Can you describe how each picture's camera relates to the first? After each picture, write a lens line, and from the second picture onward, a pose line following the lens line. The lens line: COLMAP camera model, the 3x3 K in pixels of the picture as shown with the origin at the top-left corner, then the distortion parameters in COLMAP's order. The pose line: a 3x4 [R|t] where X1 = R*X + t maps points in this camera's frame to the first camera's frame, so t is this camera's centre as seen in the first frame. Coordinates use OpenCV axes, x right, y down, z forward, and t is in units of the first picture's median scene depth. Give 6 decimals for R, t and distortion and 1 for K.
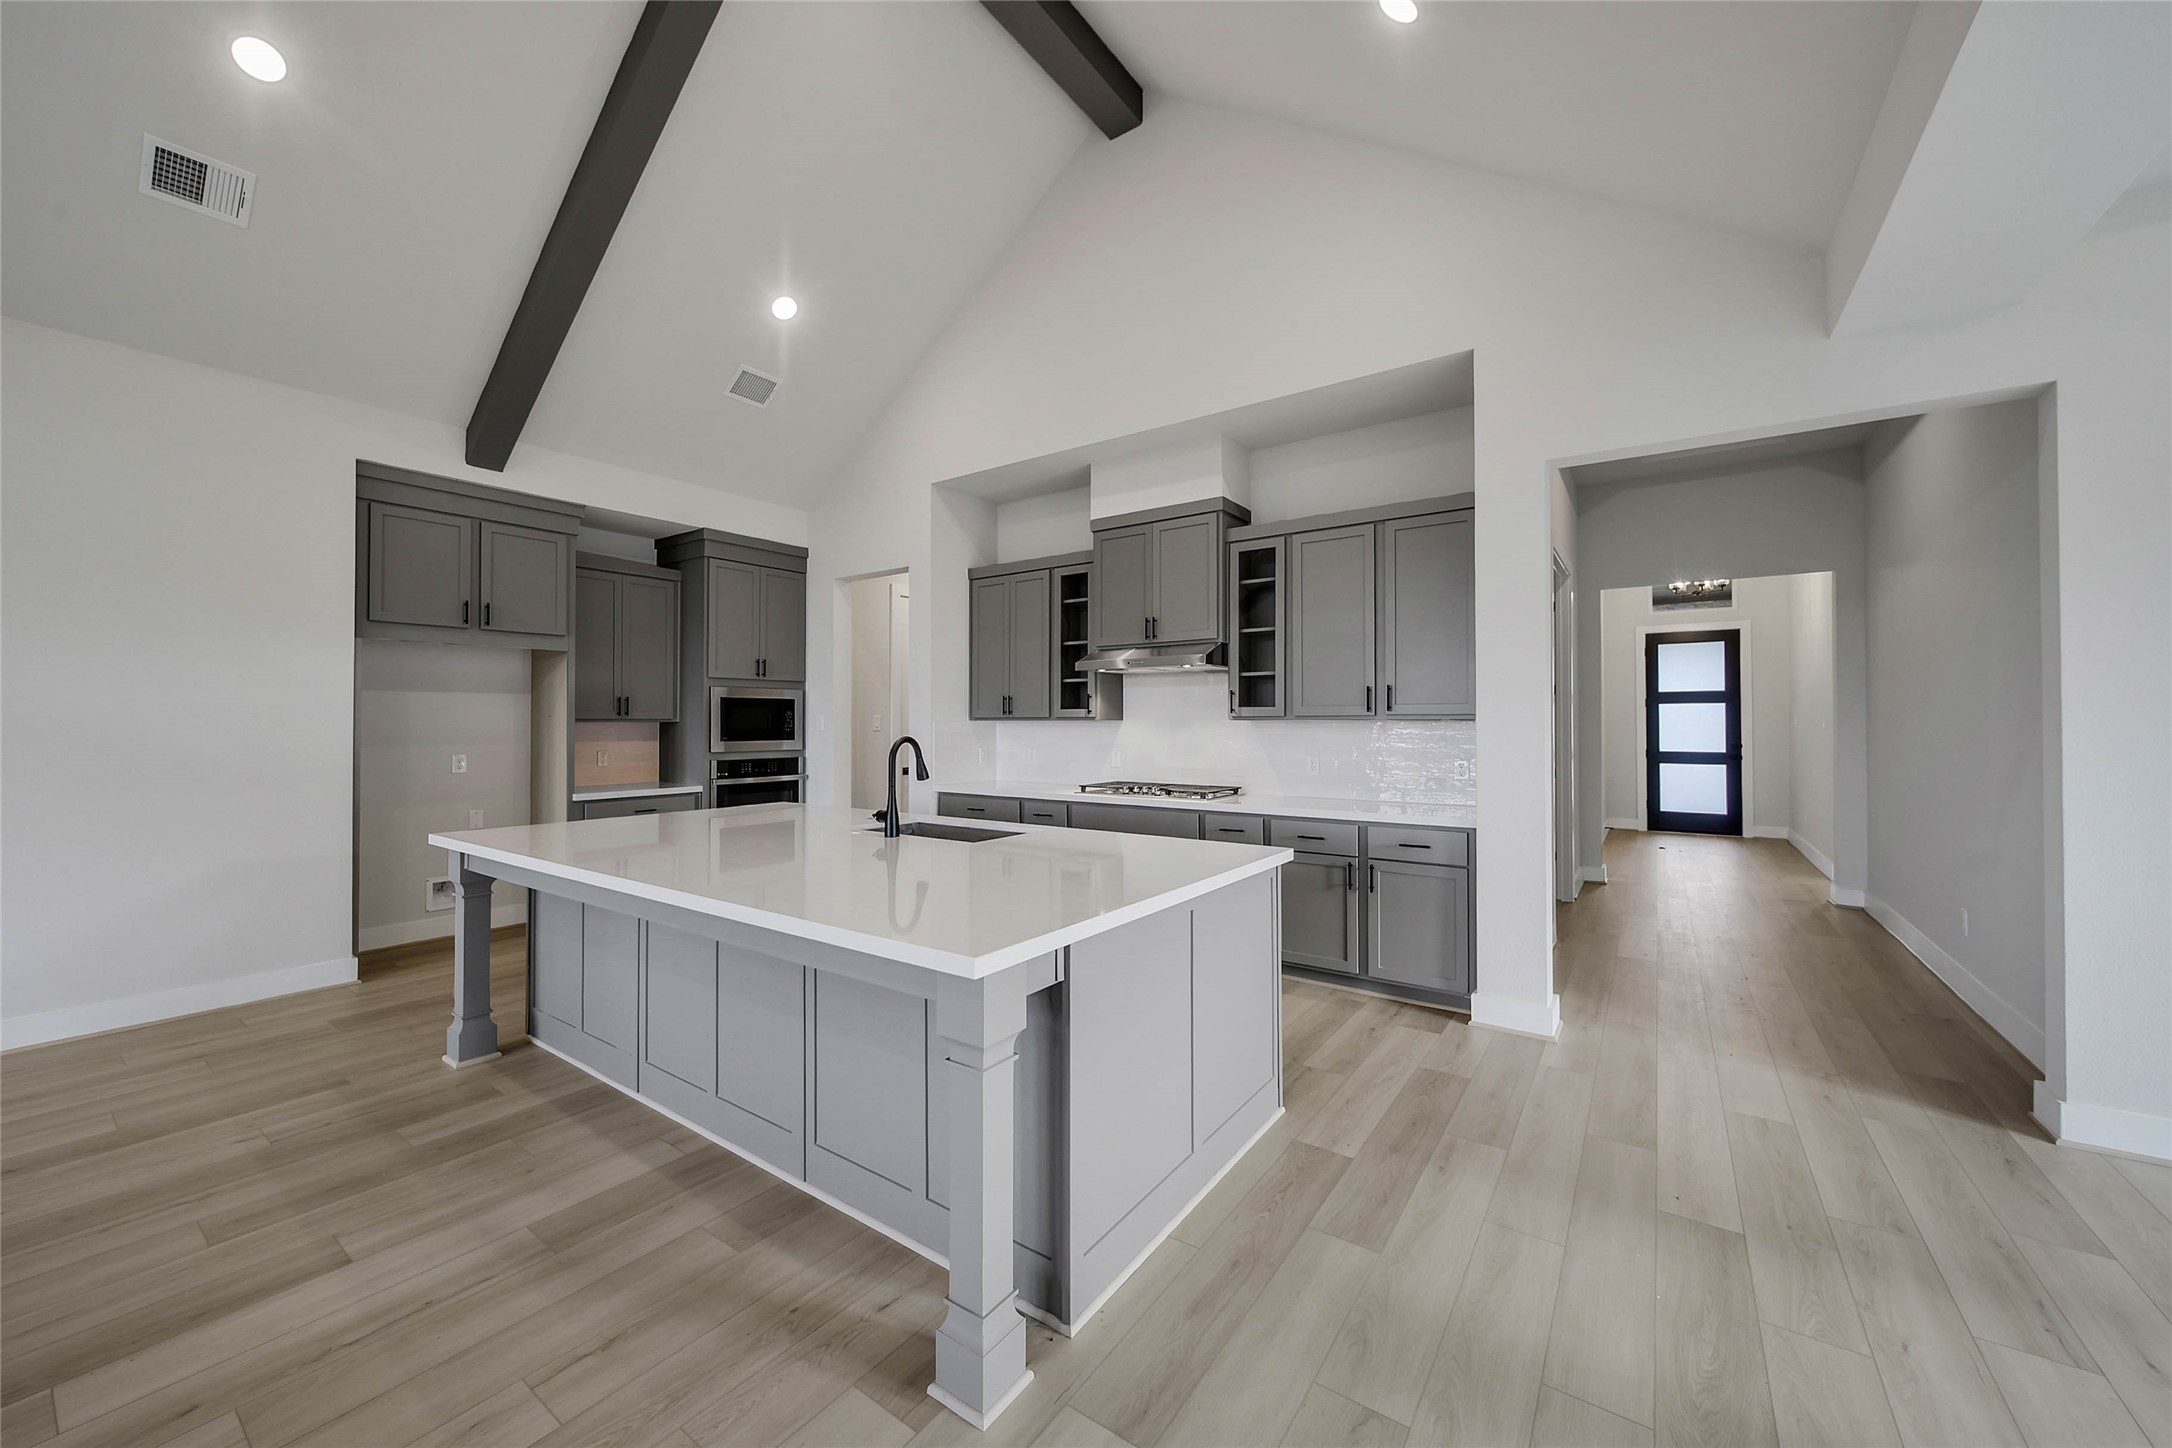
lens RADIAL K [[799.1, 0, 1086.9], [0, 799.1, 715.3], [0, 0, 1]] dist [0.005917, -0.002074]
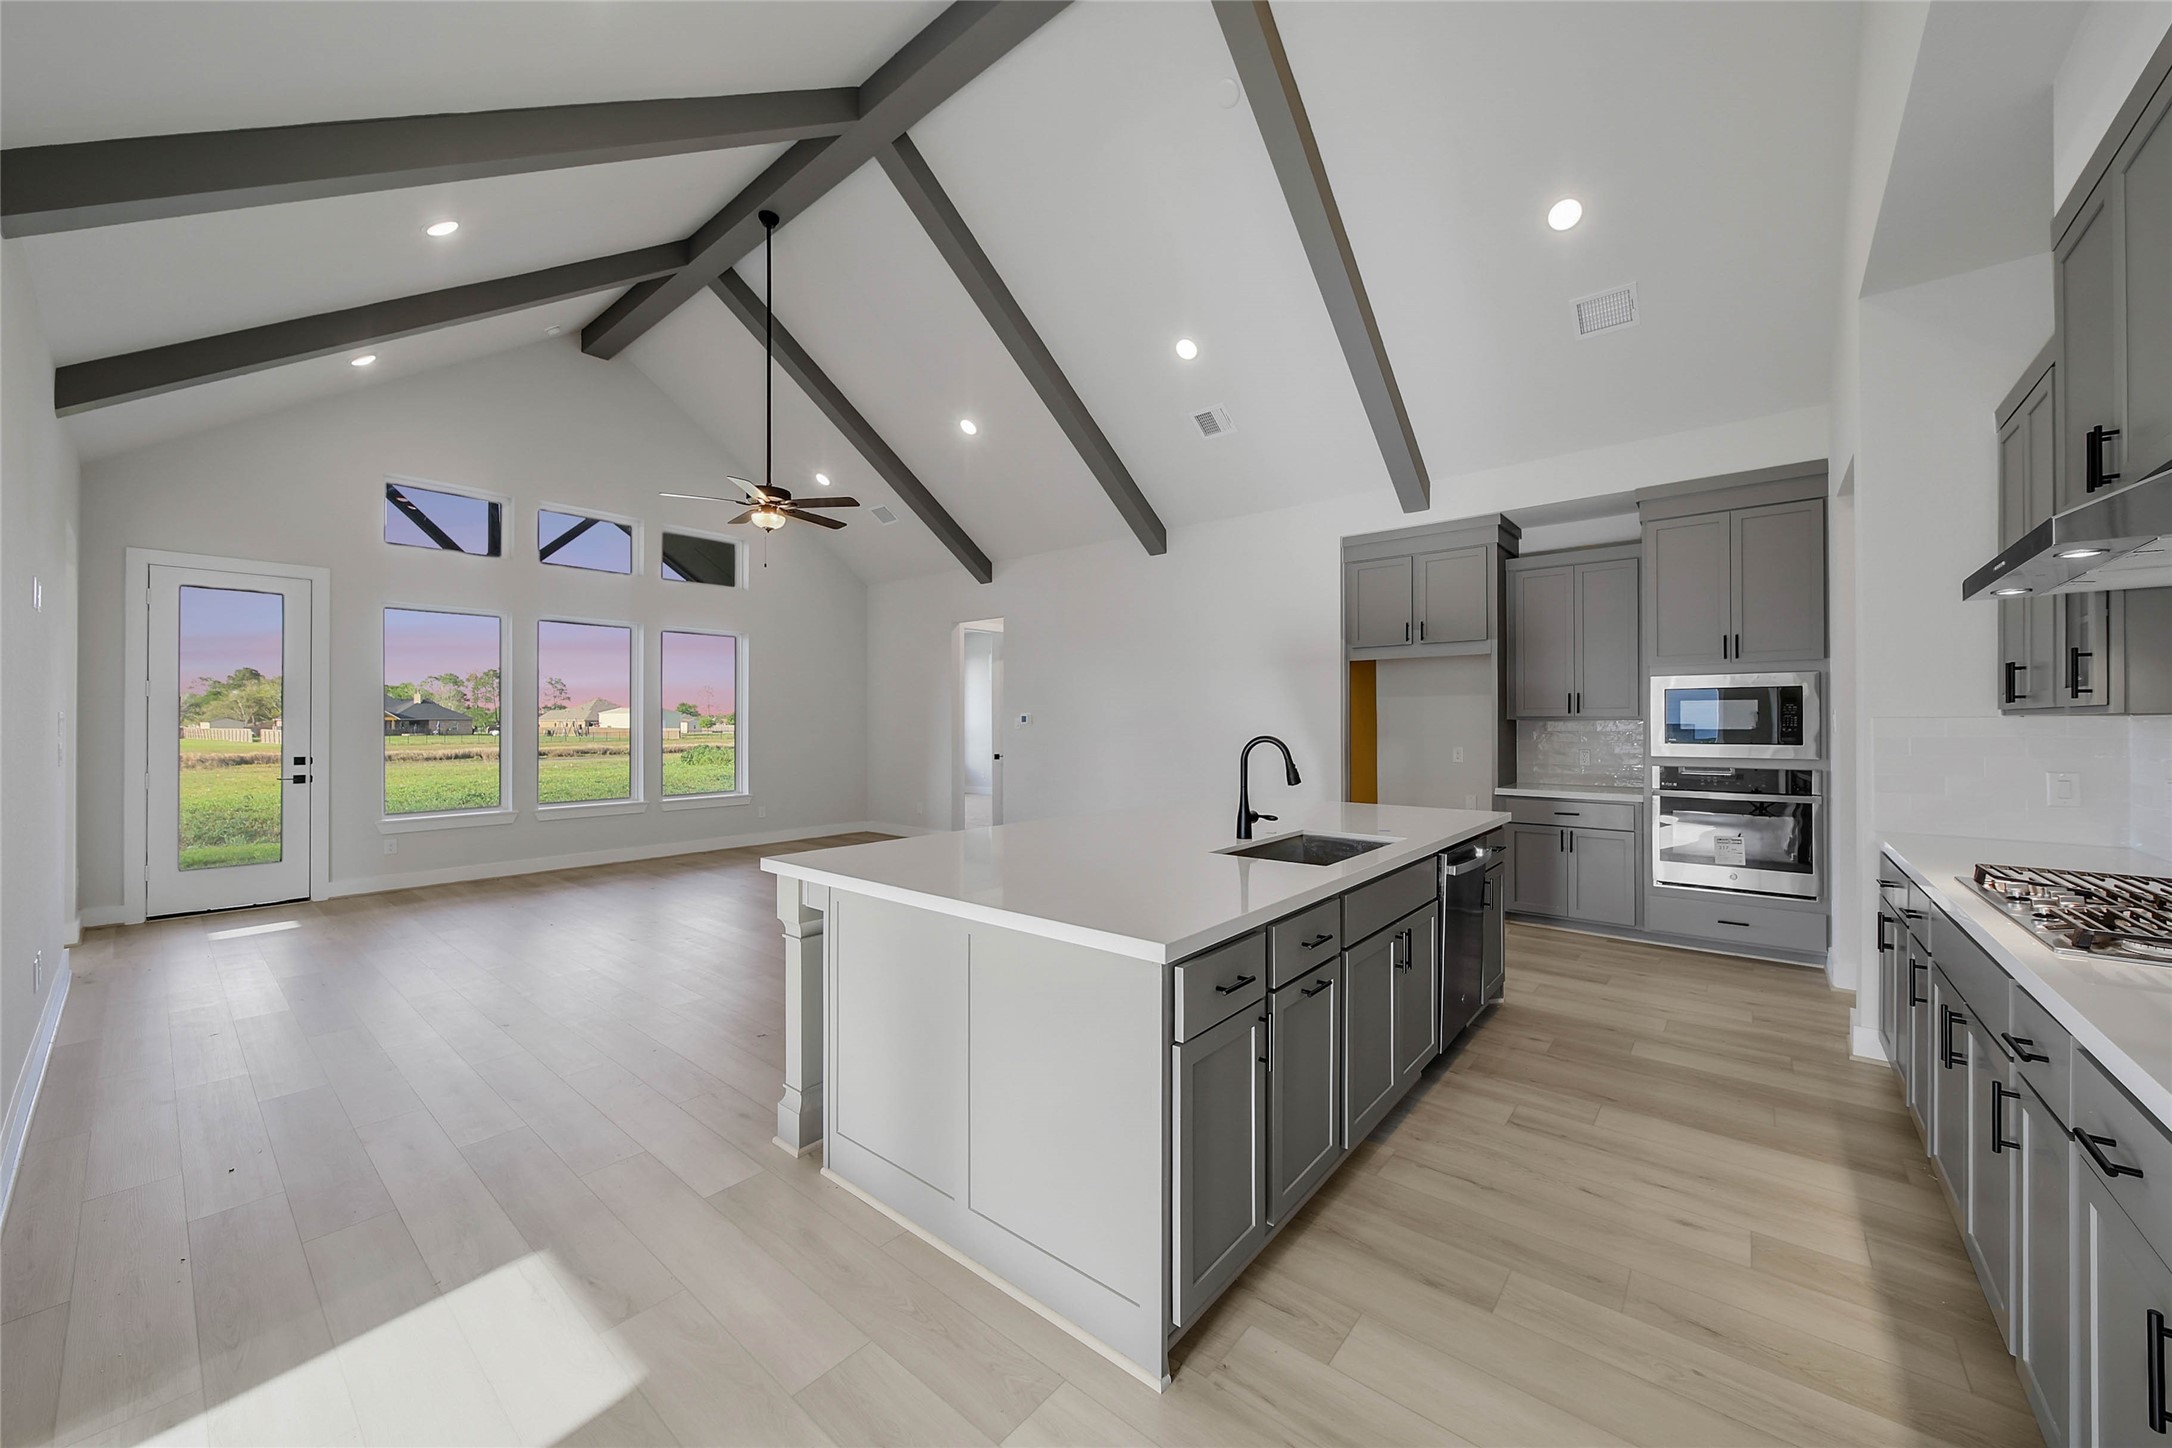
lens RADIAL K [[799.1, 0, 1097.0], [0, 799.1, 725.9], [0, 0, 1]] dist [0.005917, -0.002074]
pose [[-0.085006, 0.007227, -0.996354, 0.369923], [0.011911, 0.999910, 0.006236, 0.003711], [0.996309, -0.011338, -0.085085, 0.476702]]
